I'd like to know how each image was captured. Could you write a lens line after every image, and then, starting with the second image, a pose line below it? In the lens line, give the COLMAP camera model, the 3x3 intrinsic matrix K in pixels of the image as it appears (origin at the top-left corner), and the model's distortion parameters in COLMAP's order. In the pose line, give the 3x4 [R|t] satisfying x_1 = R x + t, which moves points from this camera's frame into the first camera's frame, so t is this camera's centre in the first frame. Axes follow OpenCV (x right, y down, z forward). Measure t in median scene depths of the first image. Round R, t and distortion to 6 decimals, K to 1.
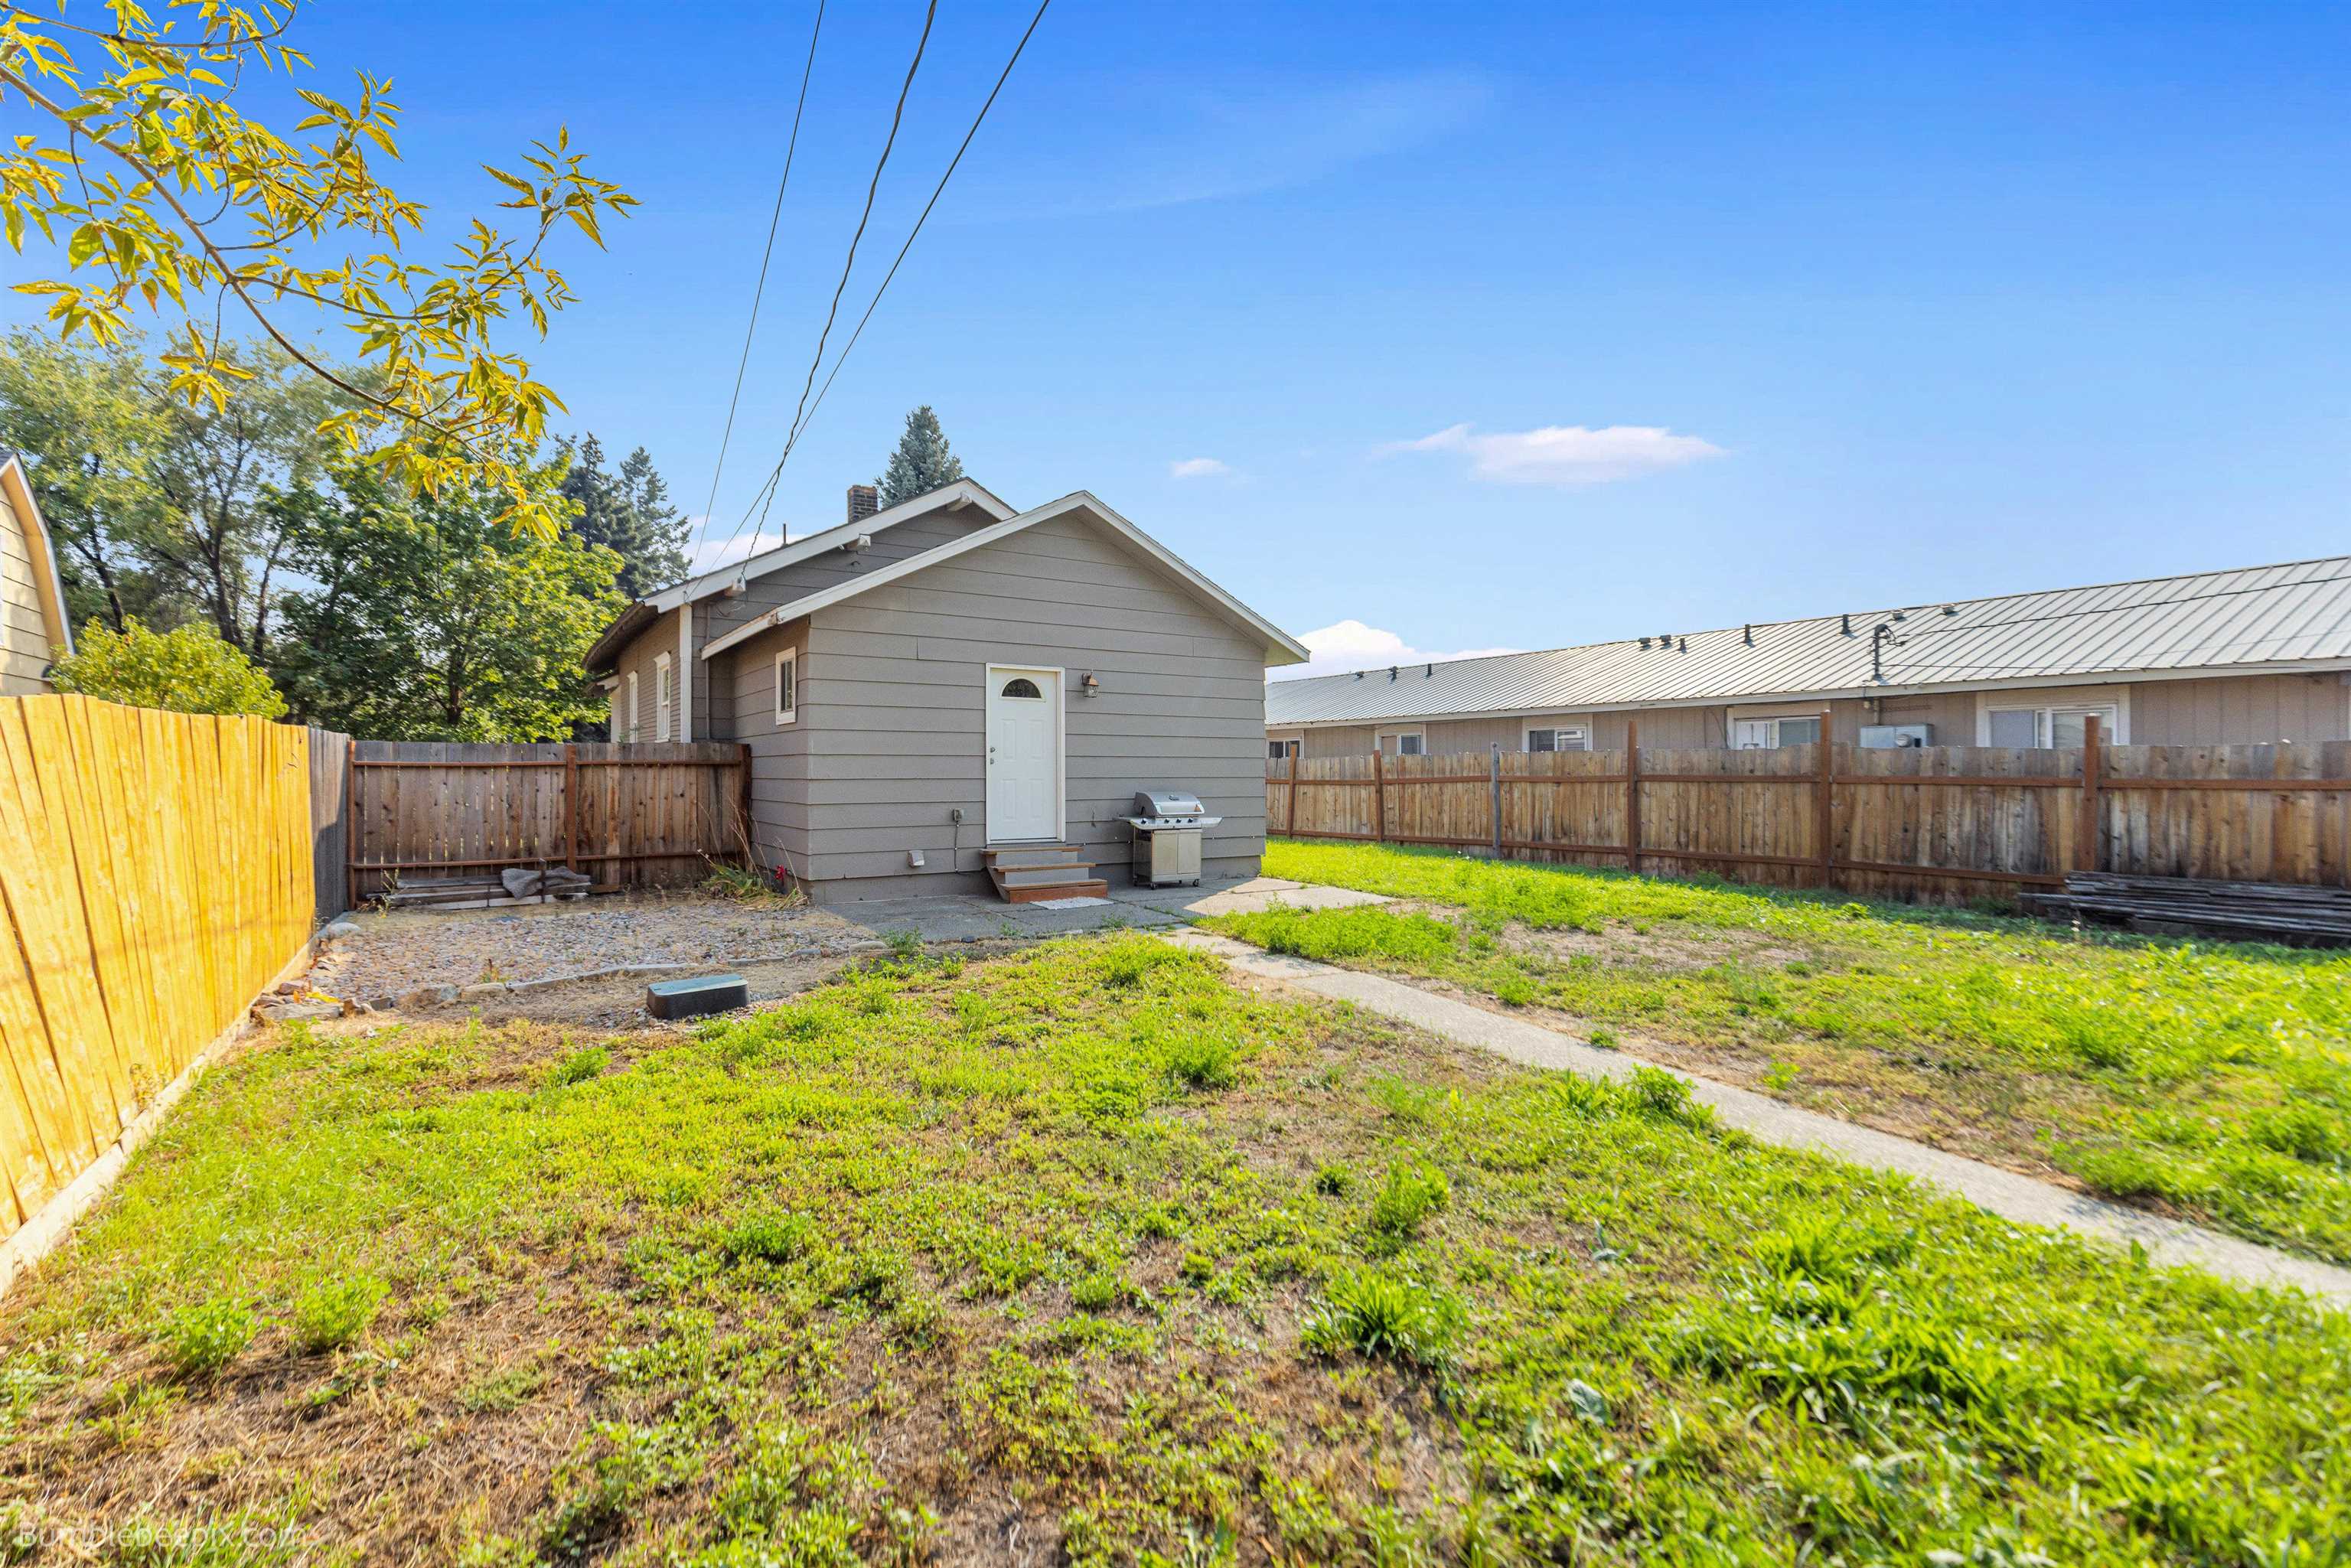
lens RADIAL K [[1038.7, 0, 1178.9], [0, 1038.7, 772.9], [0, 0, 1]] dist [0.007232, -0.000011]
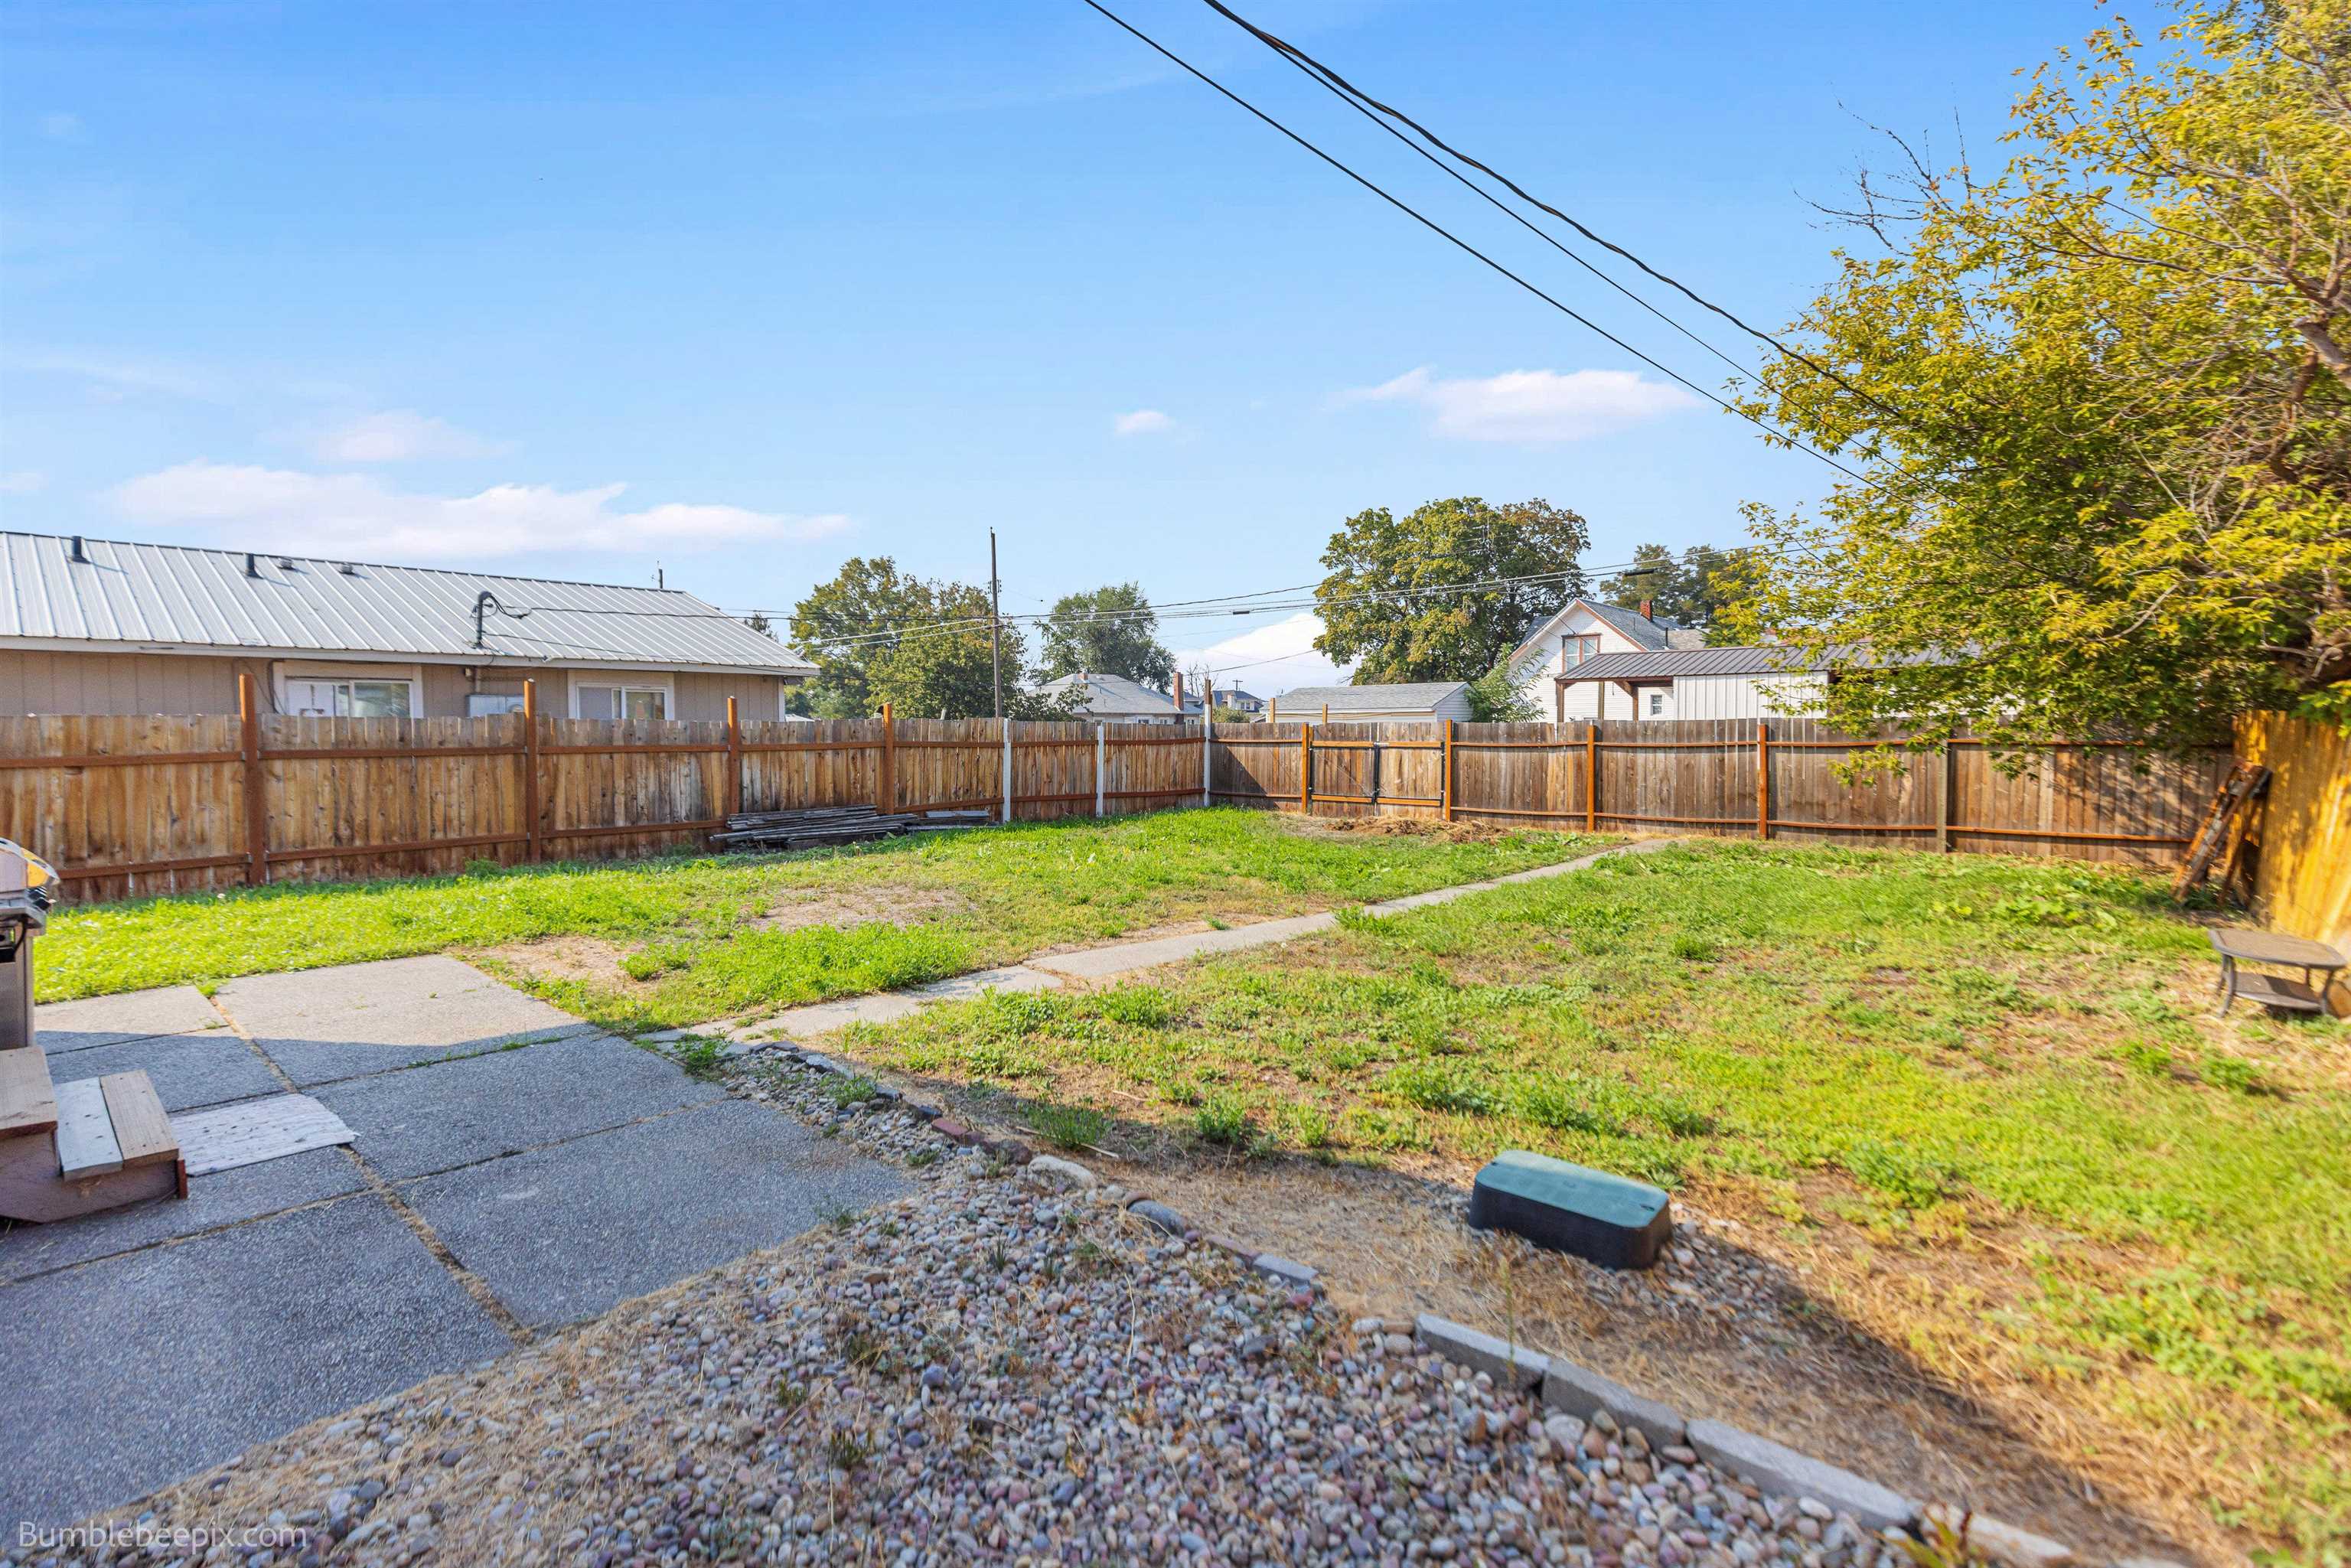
lens RADIAL K [[1038.7, 0, 1169.0], [0, 1038.7, 778.1], [0, 0, 1]] dist [0.007232, -0.000011]
pose [[-0.252982, -0.044375, 0.966453, -0.458508], [0.010128, 0.998771, 0.048510, -0.008925], [-0.967418, 0.022061, -0.252222, 0.648410]]
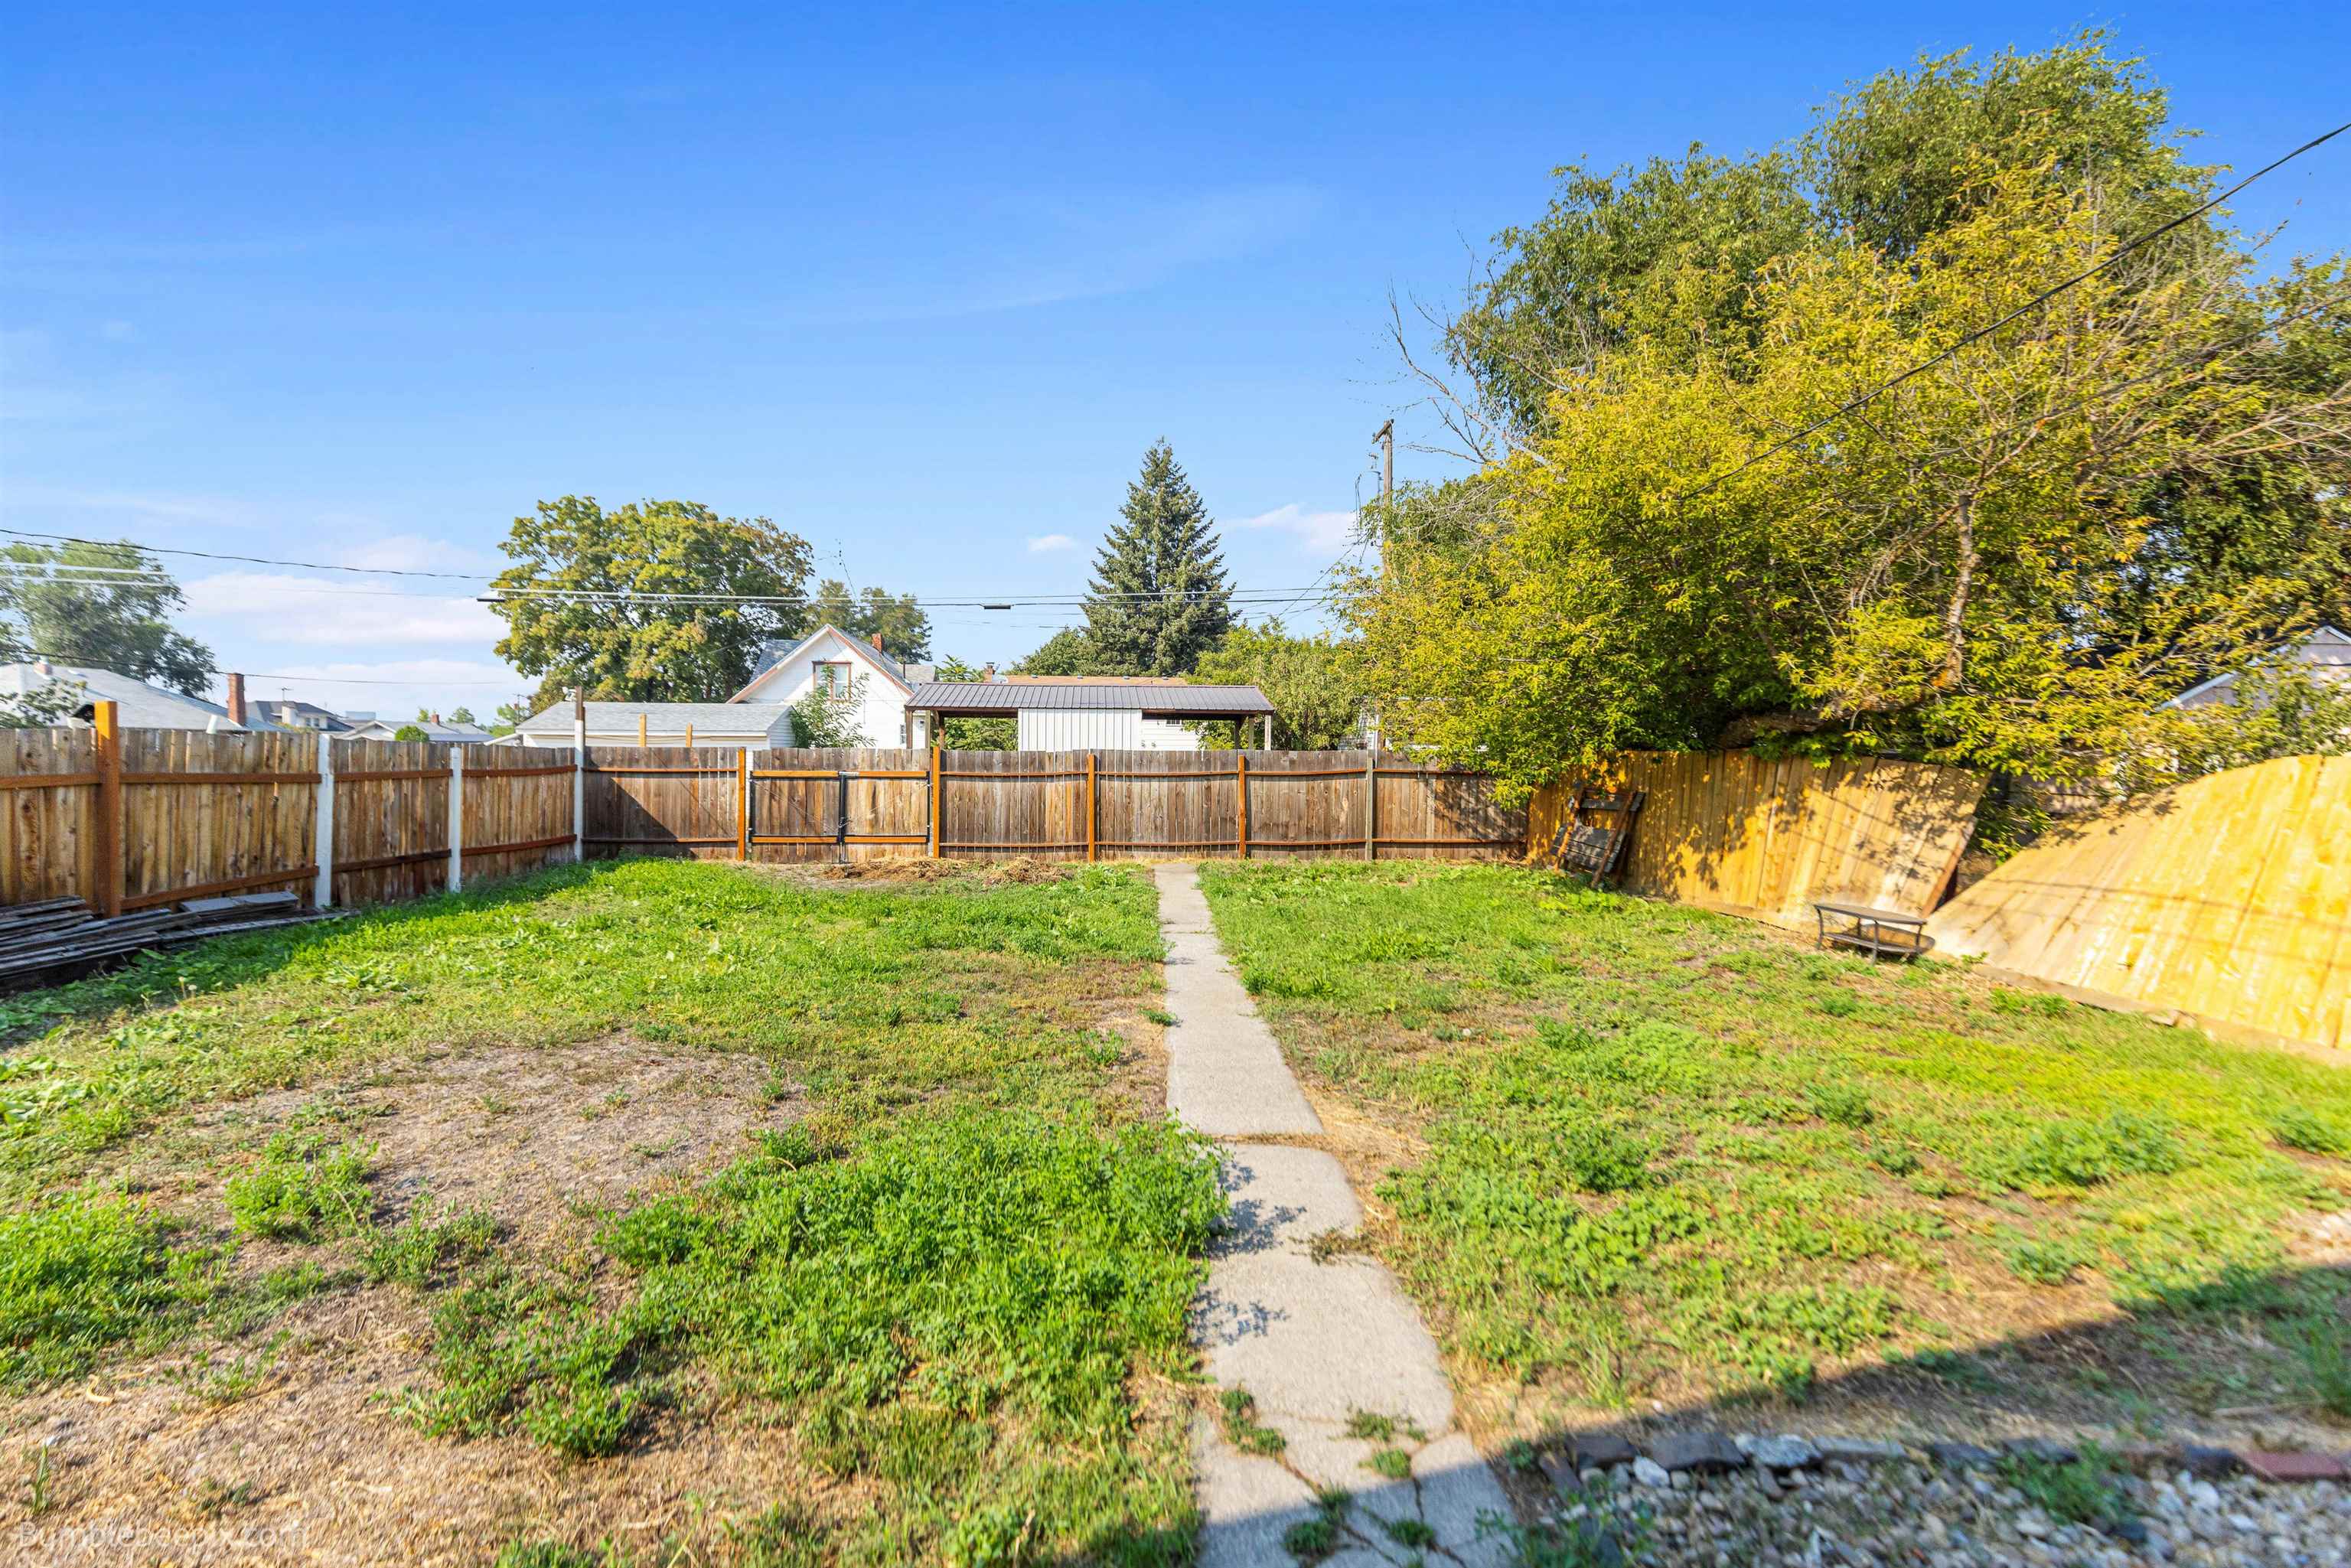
lens RADIAL K [[1038.7, 0, 1175.3], [0, 1038.7, 771.0], [0, 0, 1]] dist [0.007232, -0.000011]
pose [[-0.863521, -0.011166, 0.504190, -0.065797], [-0.001775, 0.999816, 0.019101, -0.011093], [-0.504310, 0.015600, -0.863382, 0.885781]]
